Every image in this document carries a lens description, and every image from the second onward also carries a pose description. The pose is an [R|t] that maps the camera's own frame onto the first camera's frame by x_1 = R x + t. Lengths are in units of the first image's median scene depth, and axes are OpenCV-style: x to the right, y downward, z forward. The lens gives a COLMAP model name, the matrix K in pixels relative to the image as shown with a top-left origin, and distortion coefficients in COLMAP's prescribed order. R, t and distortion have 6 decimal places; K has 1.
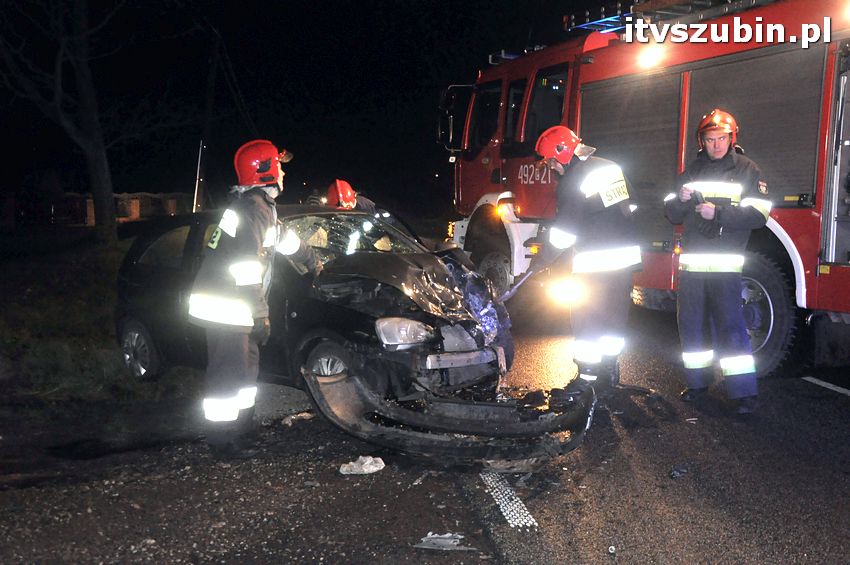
lens RADIAL K [[941.6, 0, 425.0], [0, 941.6, 282.5], [0, 0, 1]] dist [0.007790, -0.003828]
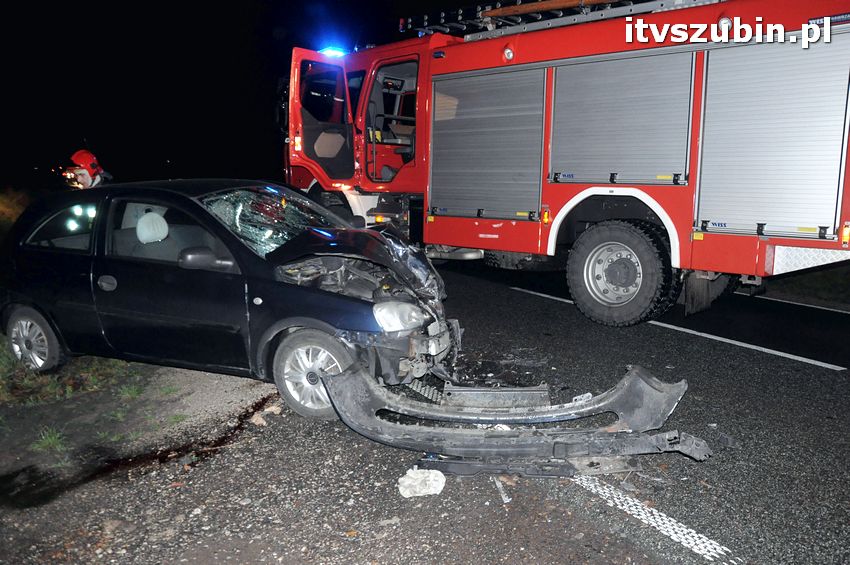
lens RADIAL K [[658.9, 0, 425.0], [0, 658.9, 282.5], [0, 0, 1]] dist [-0.160129, 0.129369]
pose [[0.926721, -0.050317, 0.372367, -0.200973], [0.023967, 0.996891, 0.075060, -0.023478], [-0.374986, -0.060635, 0.925045, 0.337103]]
